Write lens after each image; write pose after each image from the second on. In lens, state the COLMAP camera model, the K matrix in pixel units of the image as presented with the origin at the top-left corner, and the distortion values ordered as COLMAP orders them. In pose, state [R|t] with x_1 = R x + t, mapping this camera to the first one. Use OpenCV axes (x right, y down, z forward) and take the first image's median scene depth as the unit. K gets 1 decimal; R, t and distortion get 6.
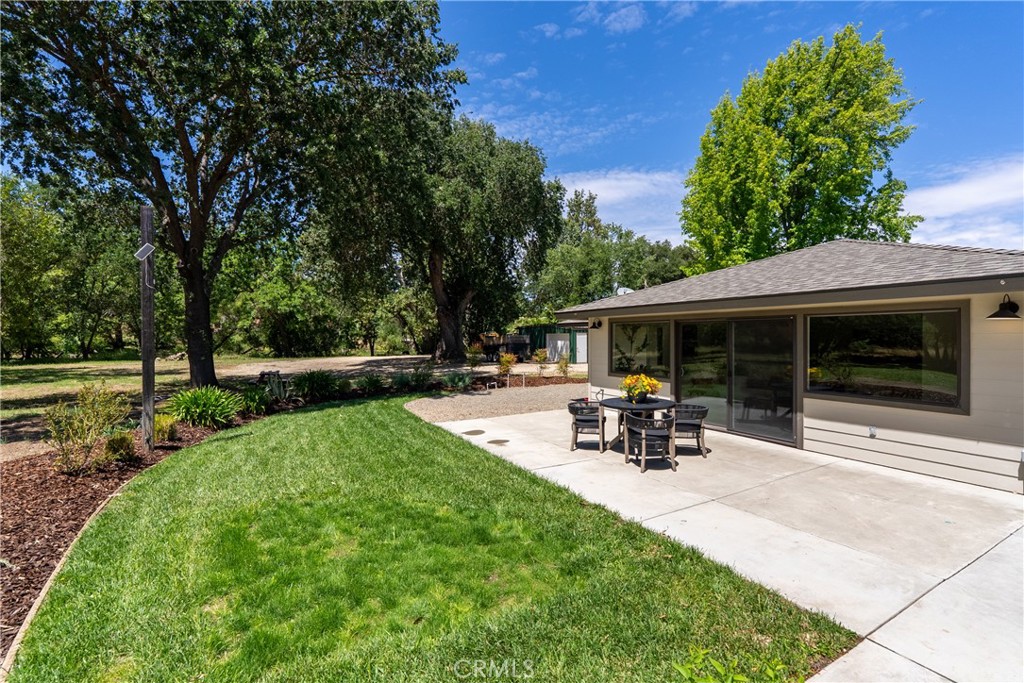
lens RADIAL K [[473.6, 0, 512.9], [0, 473.6, 340.4], [0, 0, 1]] dist [-0.005696, -0.000276]
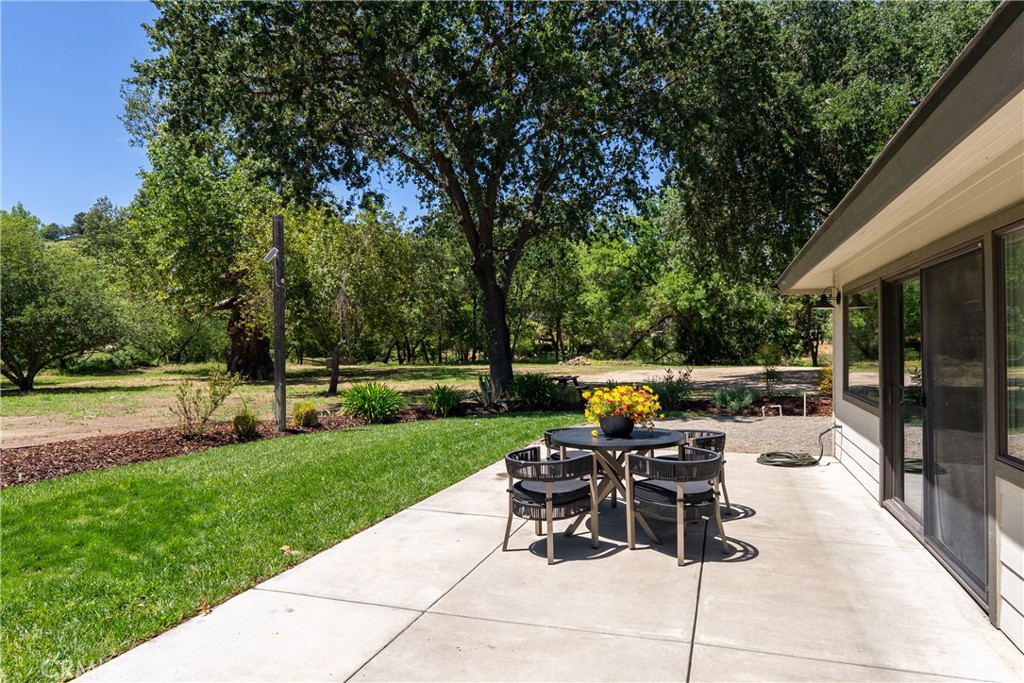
lens RADIAL K [[634.3, 0, 510.5], [0, 634.3, 339.7], [0, 0, 1]] dist [-0.004475, -0.000069]
pose [[0.645886, -0.007211, -0.763399, 0.790032], [-0.002058, 0.999935, -0.011186, 0.032244], [0.763431, 0.008796, 0.645830, 0.471353]]
